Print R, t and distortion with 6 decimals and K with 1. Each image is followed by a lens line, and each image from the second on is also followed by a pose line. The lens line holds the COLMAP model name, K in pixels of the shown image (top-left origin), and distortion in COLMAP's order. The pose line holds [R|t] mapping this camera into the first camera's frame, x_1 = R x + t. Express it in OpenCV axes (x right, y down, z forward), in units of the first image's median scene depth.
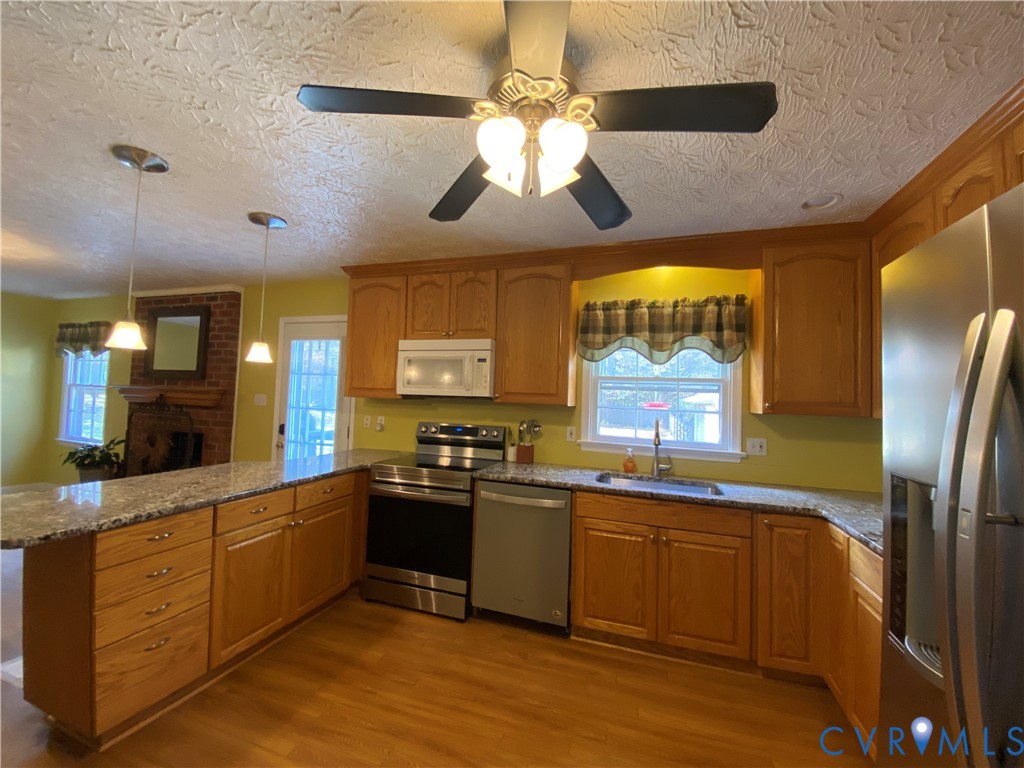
lens RADIAL K [[415.8, 0, 517.4], [0, 415.8, 381.1], [0, 0, 1]] dist [0.004695, -0.012600]
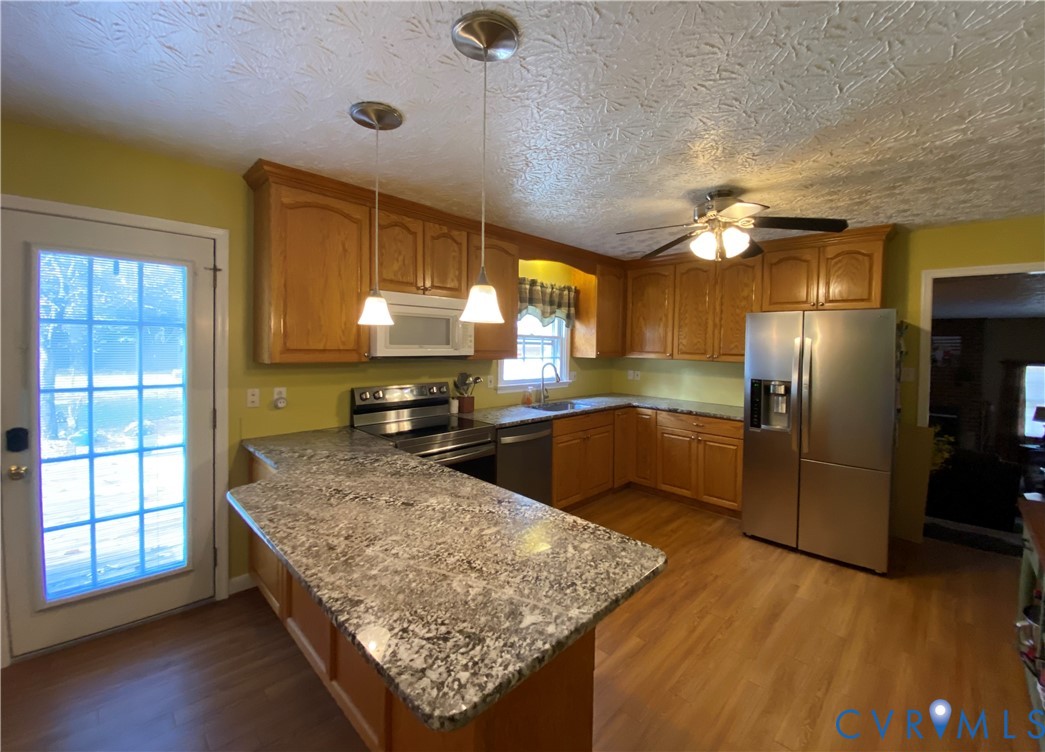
lens RADIAL K [[421.7, 0, 535.7], [0, 421.7, 352.5], [0, 0, 1]] dist [-0.017711, -0.005094]
pose [[0.432660, -0.044945, 0.900436, -0.985099], [-0.038305, 0.996938, 0.068168, -0.049444], [-0.900743, -0.063984, 0.429614, 0.394890]]
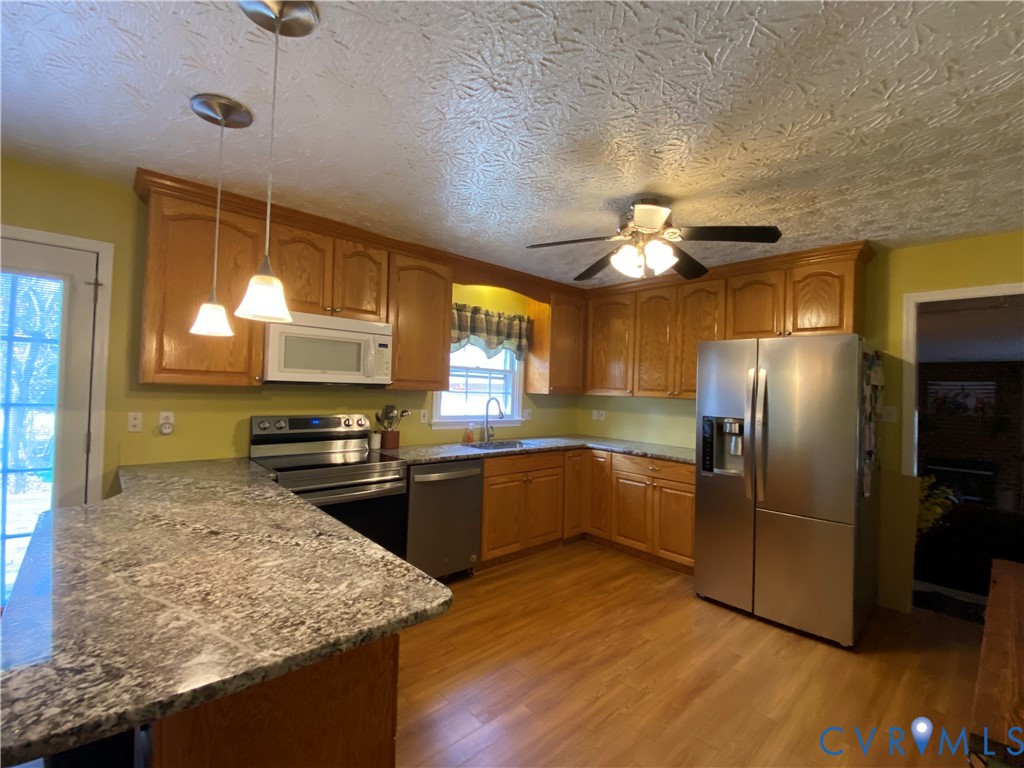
lens RADIAL K [[447.7, 0, 520.0], [0, 447.7, 382.4], [0, 0, 1]] dist [-0.012193, -0.005707]
pose [[0.477497, -0.006548, 0.878609, -0.859463], [-0.050880, 0.998088, 0.035090, -0.018821], [-0.877159, -0.061459, 0.476251, 0.230732]]
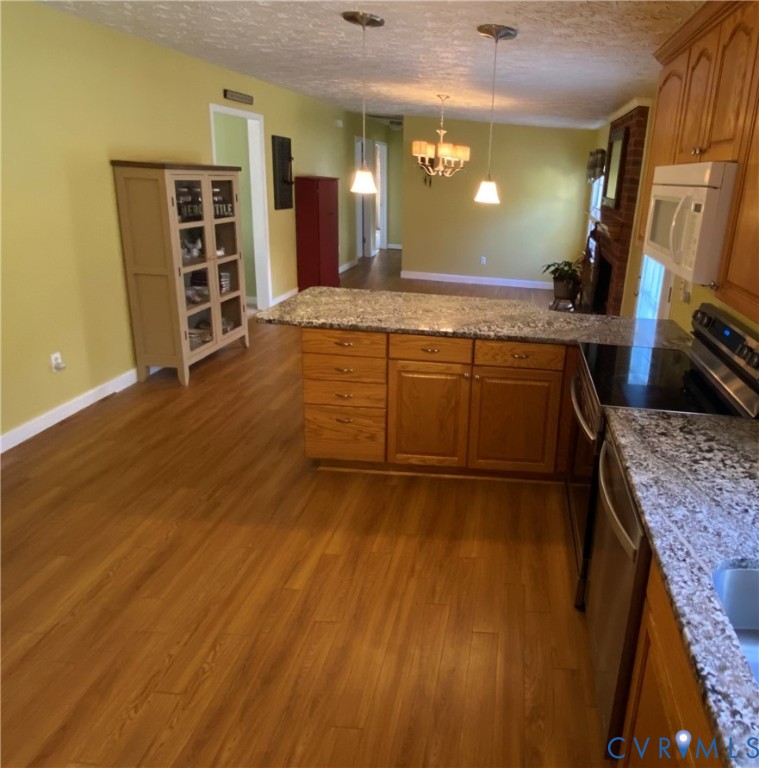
lens RADIAL K [[515.7, 0, 512.0], [0, 515.7, 307.8], [0, 0, 1]] dist [0.014886, -0.020026]
pose [[0.297753, 0.225586, -0.927607, 0.452920], [-0.026330, 0.973250, 0.228234, -0.068146], [0.954280, -0.043534, 0.295727, 0.612317]]
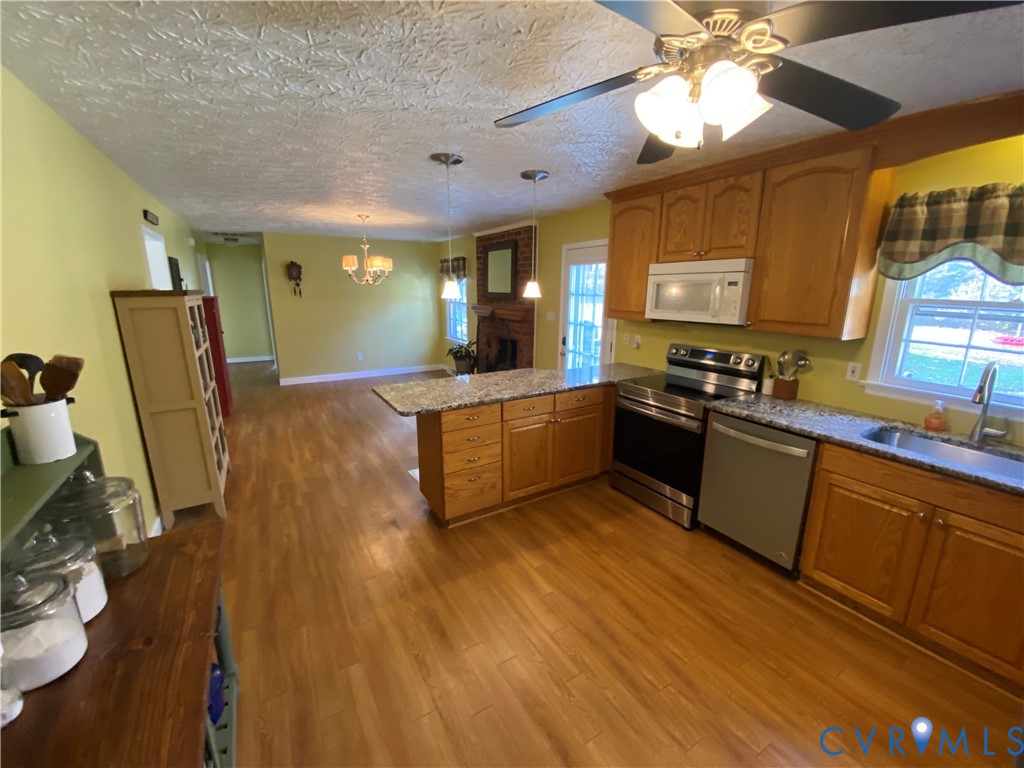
lens RADIAL K [[415.8, 0, 508.0], [0, 415.8, 388.0], [0, 0, 1]] dist [0.004695, -0.012600]
pose [[0.750622, 0.124138, -0.648965, 0.168432], [0.047362, 0.969556, 0.240244, -0.072830], [0.659032, -0.211069, 0.721891, -0.034715]]
